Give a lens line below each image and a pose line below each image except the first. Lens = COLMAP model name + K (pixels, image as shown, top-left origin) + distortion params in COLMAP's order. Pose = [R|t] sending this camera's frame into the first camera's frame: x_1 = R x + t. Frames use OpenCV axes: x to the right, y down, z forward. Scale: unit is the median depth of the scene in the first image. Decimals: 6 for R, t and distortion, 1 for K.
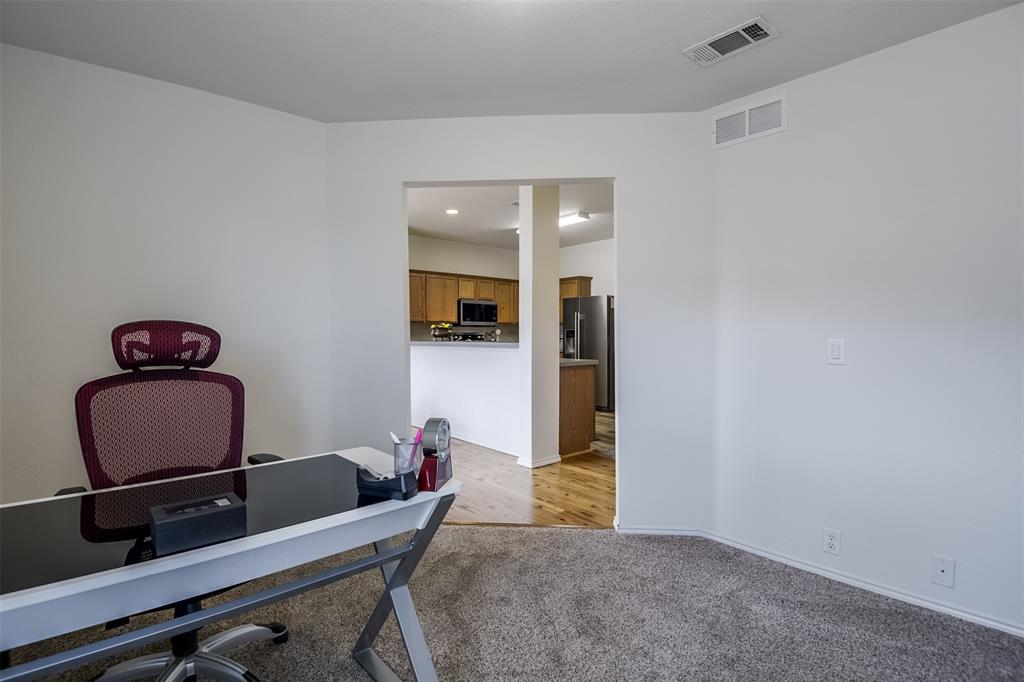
lens RADIAL K [[474.5, 0, 512.0], [0, 474.5, 341.0], [0, 0, 1]] dist [-0.002494, -0.000184]
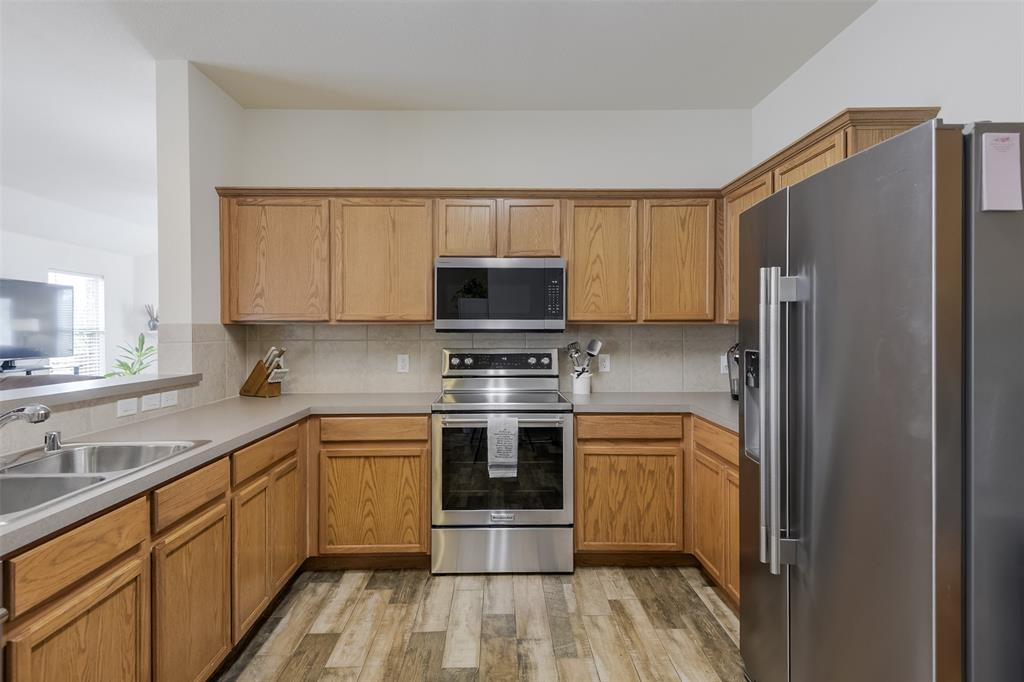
lens RADIAL K [[521.3, 0, 506.9], [0, 521.3, 331.2], [0, 0, 1]] dist [0.032317, -0.000110]
pose [[0.759131, 0.002329, -0.650934, 0.191193], [-0.009869, 0.999920, -0.007932, -0.029397], [0.650863, 0.012445, 0.759093, 0.732417]]
